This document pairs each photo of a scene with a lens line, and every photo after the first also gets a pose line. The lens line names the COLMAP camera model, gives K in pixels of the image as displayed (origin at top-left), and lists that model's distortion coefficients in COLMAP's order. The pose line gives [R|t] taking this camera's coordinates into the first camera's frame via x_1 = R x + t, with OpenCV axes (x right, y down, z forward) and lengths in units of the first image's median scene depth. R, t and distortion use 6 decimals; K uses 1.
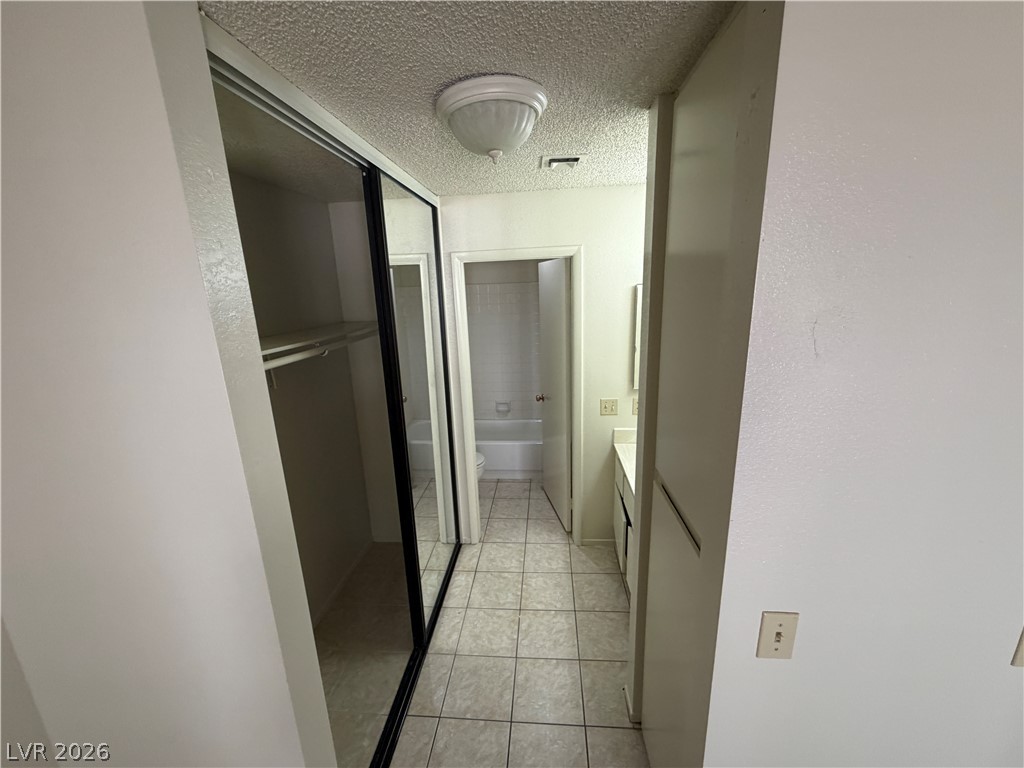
lens RADIAL K [[409.9, 0, 510.0], [0, 409.9, 383.5], [0, 0, 1]] dist [0.000544, 0.000259]
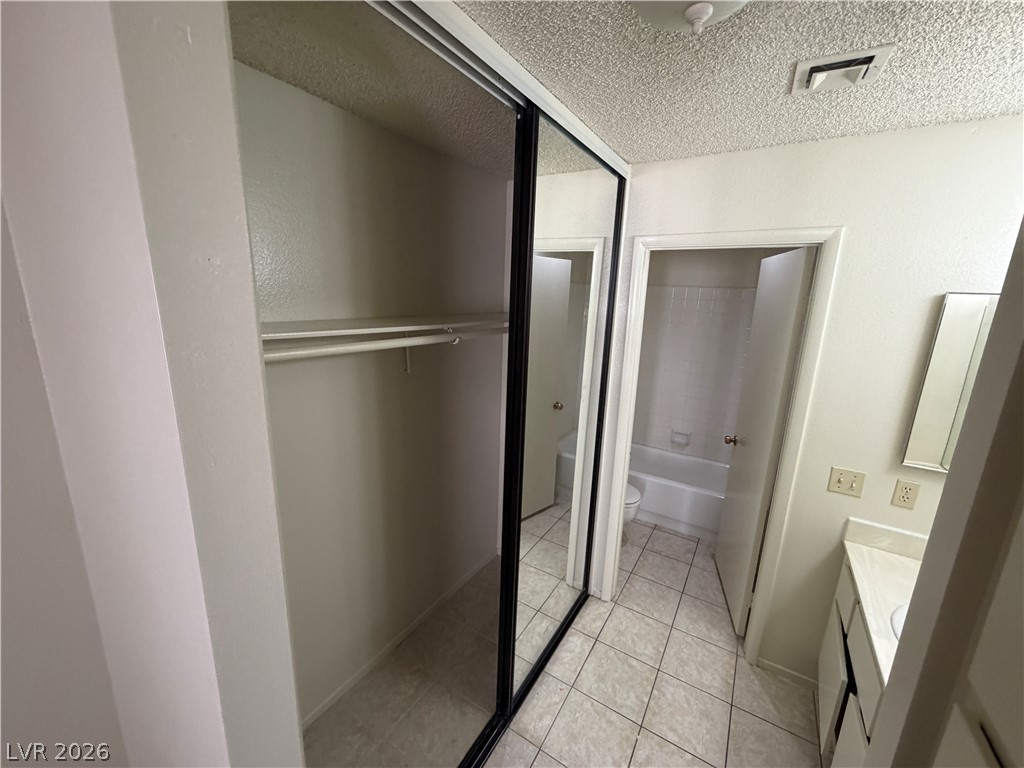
lens RADIAL K [[409.9, 0, 510.0], [0, 409.9, 383.5], [0, 0, 1]] dist [0.000544, 0.000259]
pose [[0.886811, 0.166634, -0.431045, 0.028053], [-0.172977, 0.984615, 0.024760, -0.019793], [0.428539, 0.052603, 0.901990, 0.196669]]
